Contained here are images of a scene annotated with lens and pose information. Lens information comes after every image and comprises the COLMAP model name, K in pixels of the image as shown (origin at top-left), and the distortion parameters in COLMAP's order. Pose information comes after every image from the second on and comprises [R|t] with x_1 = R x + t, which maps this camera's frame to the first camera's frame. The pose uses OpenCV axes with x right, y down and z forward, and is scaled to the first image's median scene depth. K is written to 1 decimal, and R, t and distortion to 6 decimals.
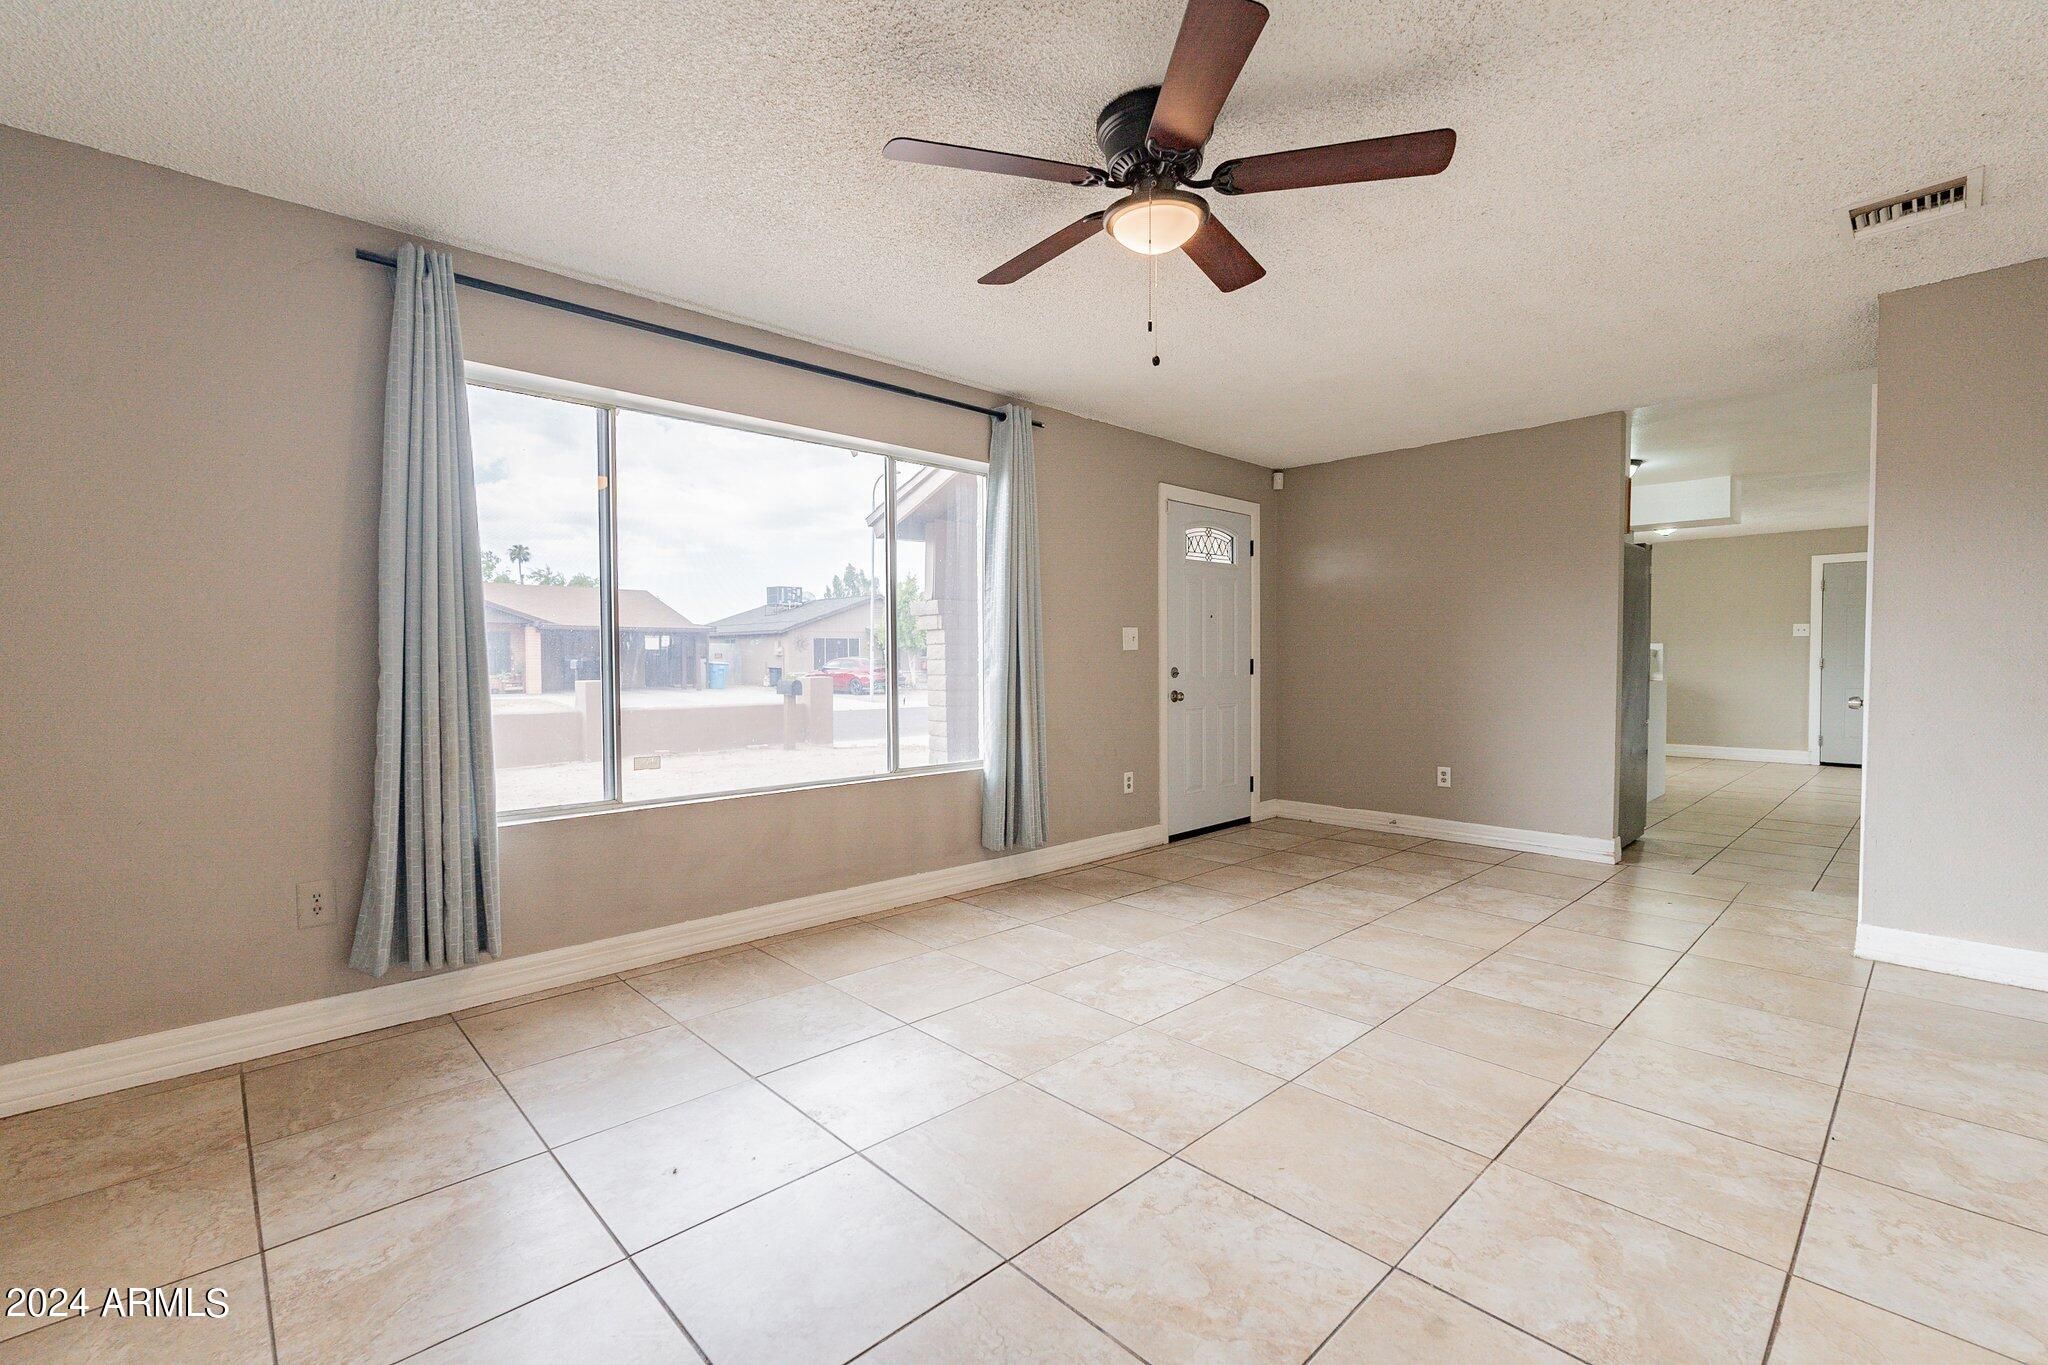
lens RADIAL K [[866.7, 0, 1027.4], [0, 866.7, 686.7], [0, 0, 1]] dist [-0.002443, -0.000020]
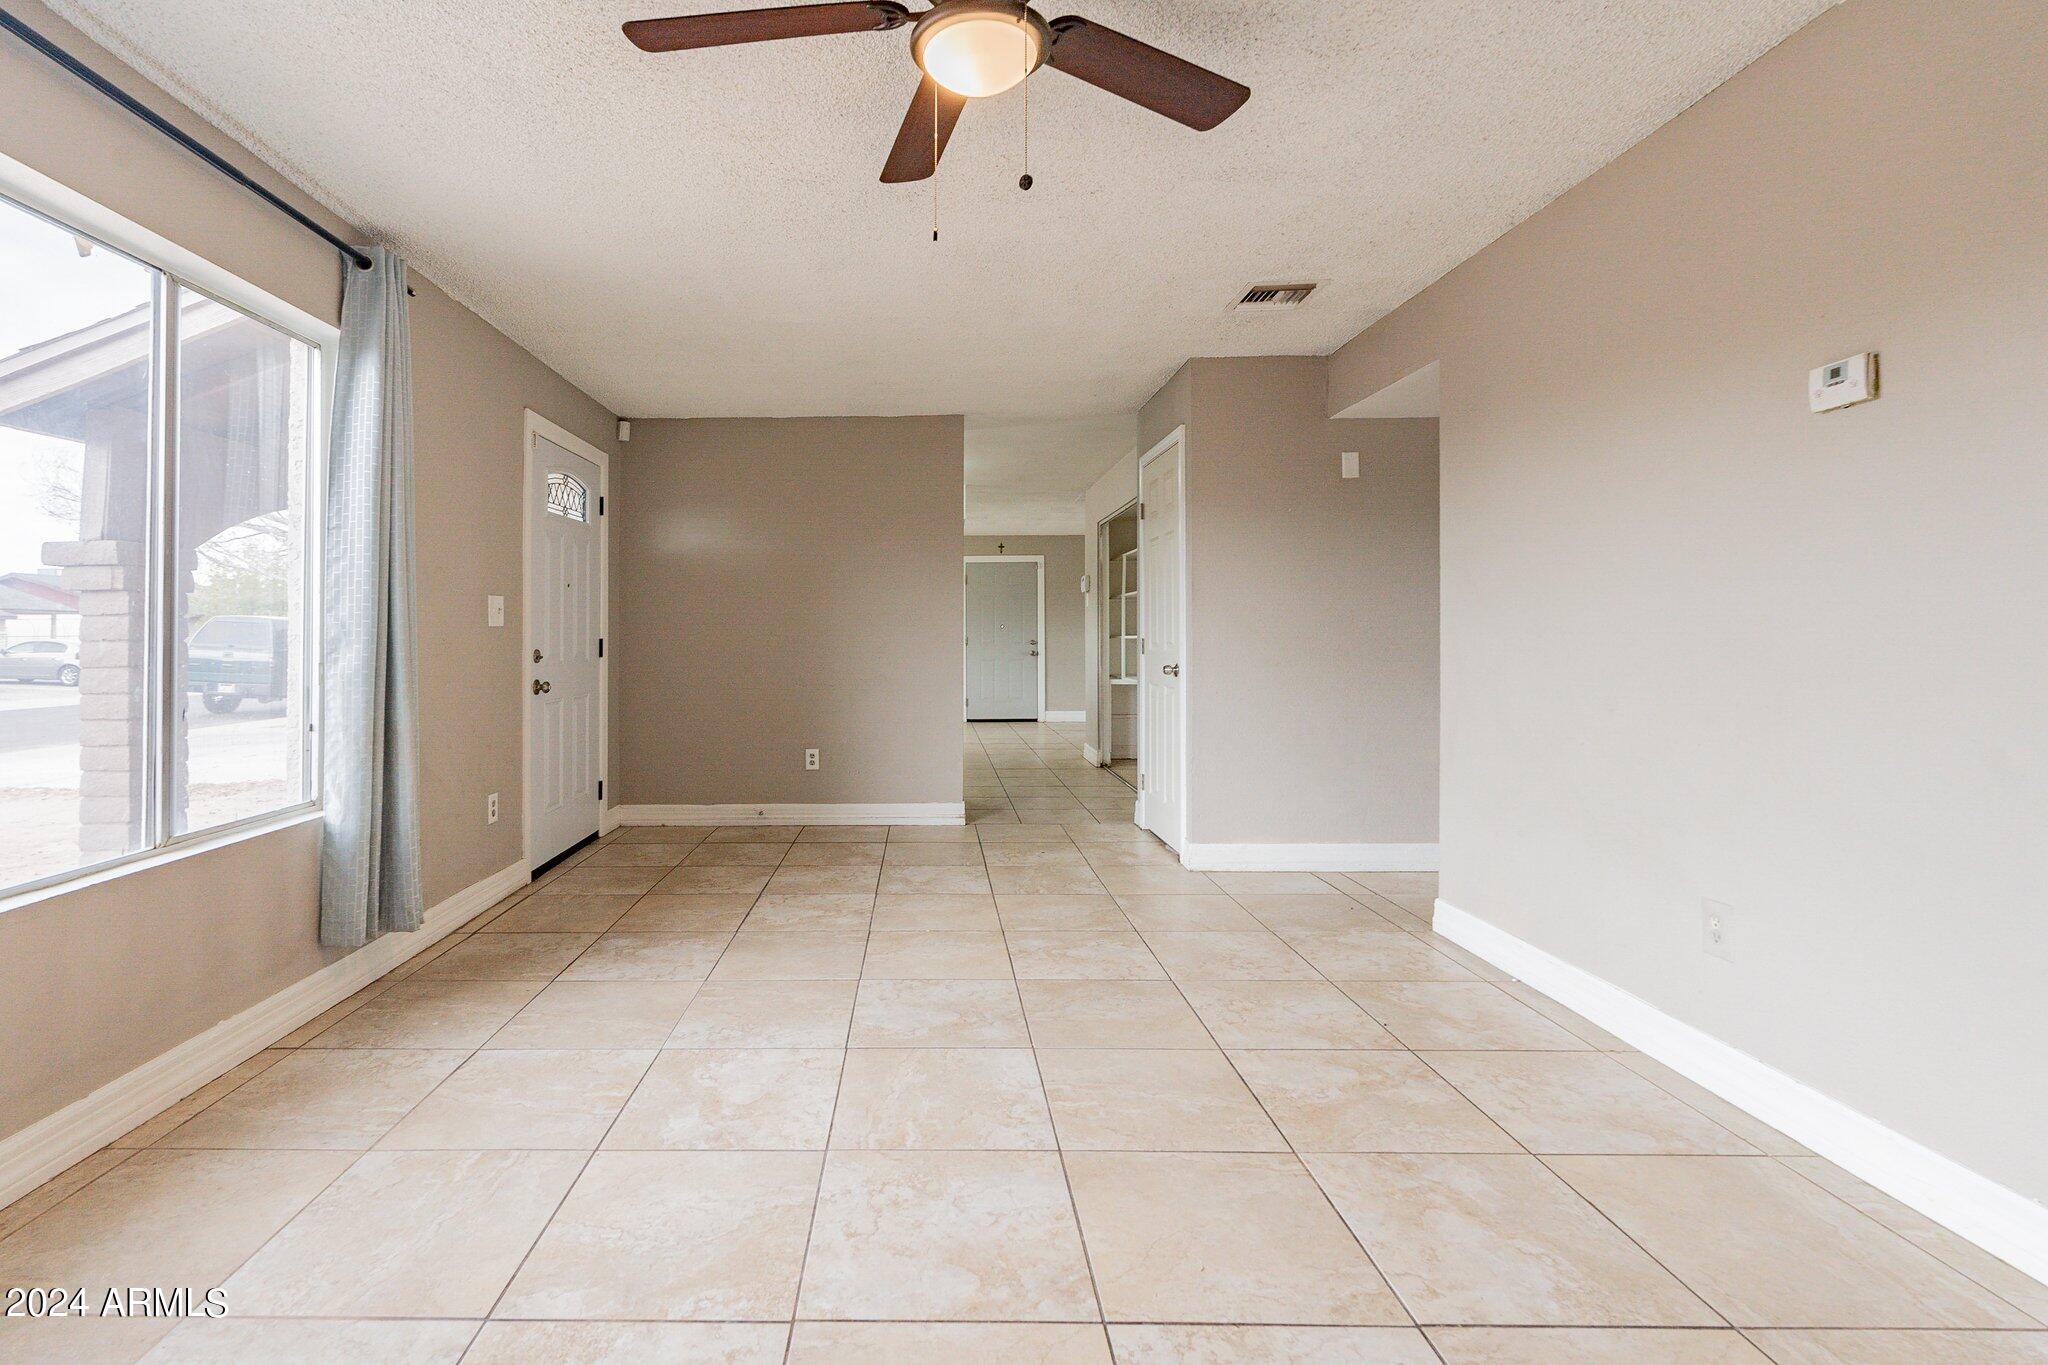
lens RADIAL K [[925.1, 0, 1011.6], [0, 925.1, 622.1], [0, 0, 1]] dist [-0.004122, -0.000313]
pose [[0.709892, 0.008971, 0.704253, -0.168206], [0.026599, 0.998864, -0.039536, -0.004534], [-0.703808, 0.046799, 0.708847, 0.188667]]
